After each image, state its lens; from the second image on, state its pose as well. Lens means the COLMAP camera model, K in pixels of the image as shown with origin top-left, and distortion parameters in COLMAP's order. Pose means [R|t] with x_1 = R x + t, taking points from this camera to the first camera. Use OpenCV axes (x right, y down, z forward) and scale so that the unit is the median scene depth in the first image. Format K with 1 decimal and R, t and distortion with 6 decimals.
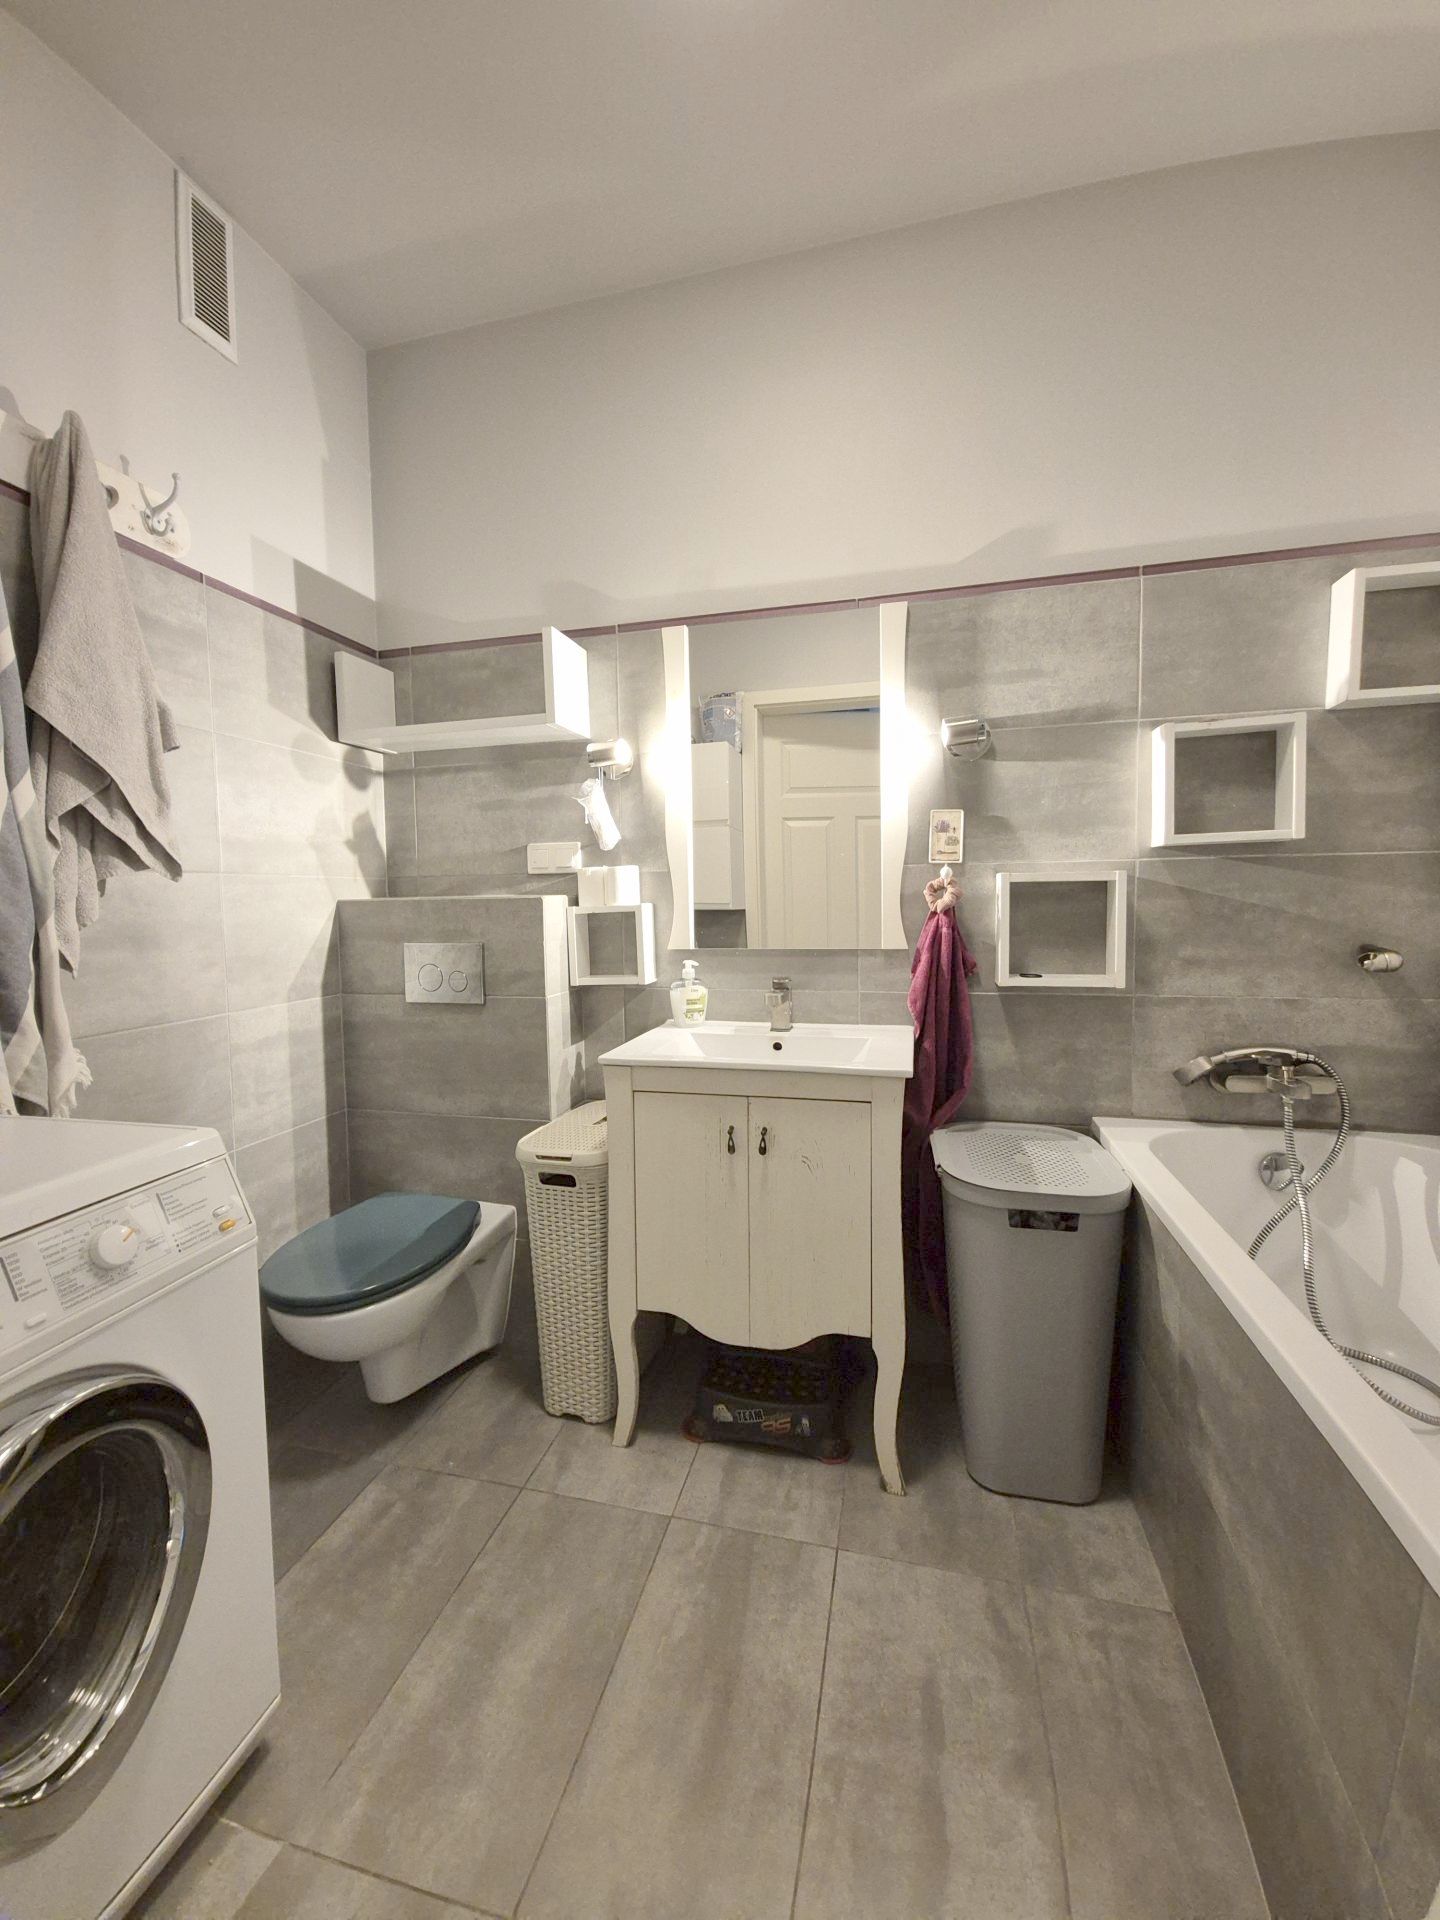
lens RADIAL K [[784.9, 0, 710.1], [0, 784.9, 936.9], [0, 0, 1]] dist [0.020111, -0.011562]
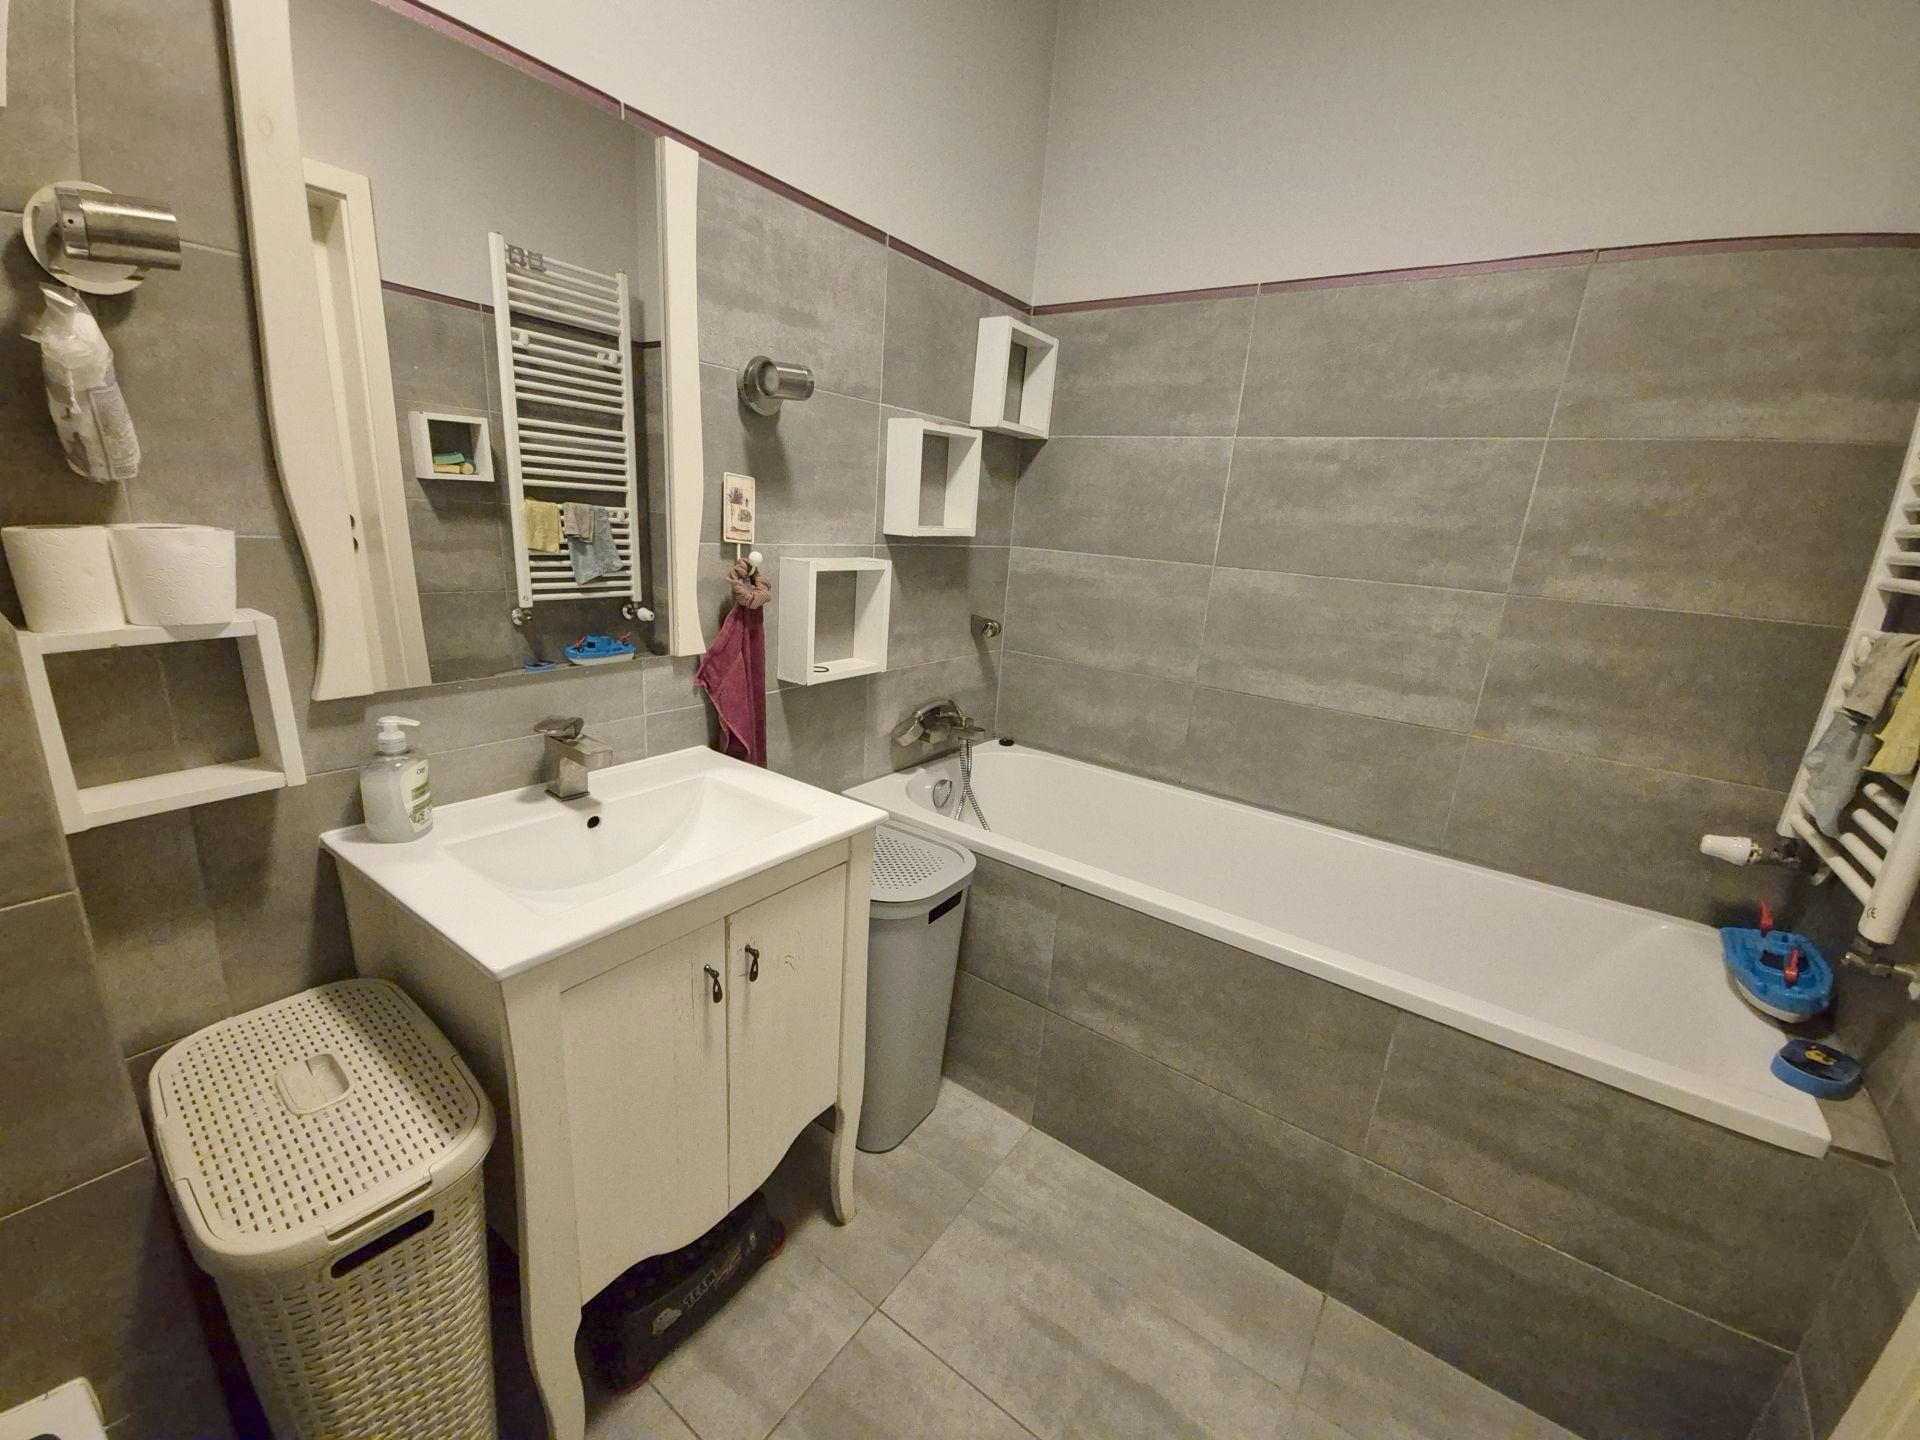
lens RADIAL K [[784.9, 0, 945.5], [0, 784.9, 728.2], [0, 0, 1]] dist [0.020111, -0.011562]
pose [[0.361849, -0.209455, 0.908402, -0.434725], [-0.030235, 0.971283, 0.235997, -0.115632], [-0.931746, -0.112861, 0.345125, 0.543701]]
